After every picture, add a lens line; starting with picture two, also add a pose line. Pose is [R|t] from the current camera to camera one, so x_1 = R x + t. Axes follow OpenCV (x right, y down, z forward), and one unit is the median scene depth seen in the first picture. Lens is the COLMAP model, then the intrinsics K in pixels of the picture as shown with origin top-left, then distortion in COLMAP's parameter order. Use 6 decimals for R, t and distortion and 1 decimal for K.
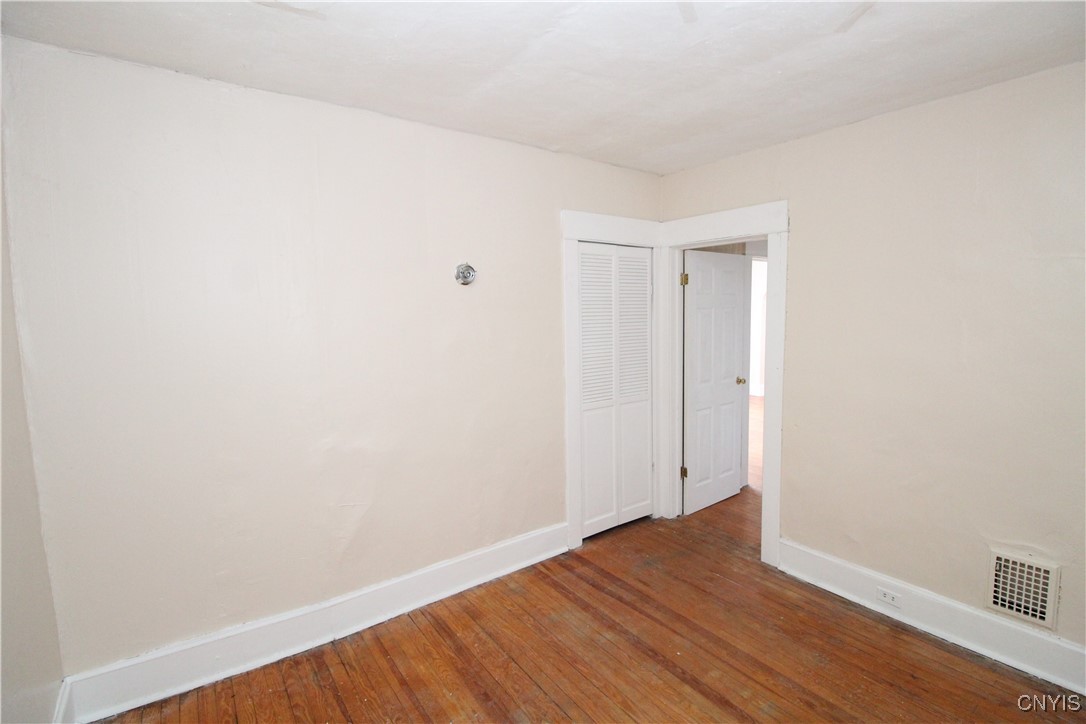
lens RADIAL K [[508.3, 0, 543.0], [0, 508.3, 362.0], [0, 0, 1]] dist [-0.028192, -0.001297]
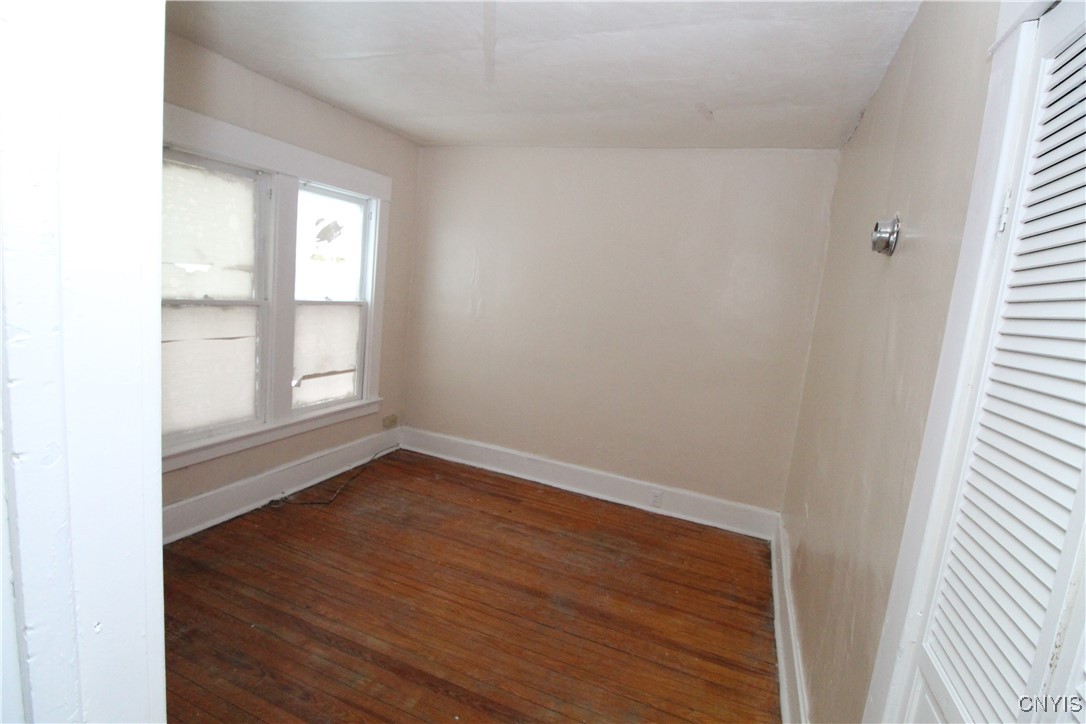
lens RADIAL K [[508.3, 0, 543.0], [0, 508.3, 362.0], [0, 0, 1]] dist [-0.028192, -0.001297]
pose [[-0.849761, 0.005341, -0.527142, 0.592371], [-0.134808, 0.964500, 0.227084, -0.138616], [0.509641, 0.264030, -0.818874, 1.646461]]
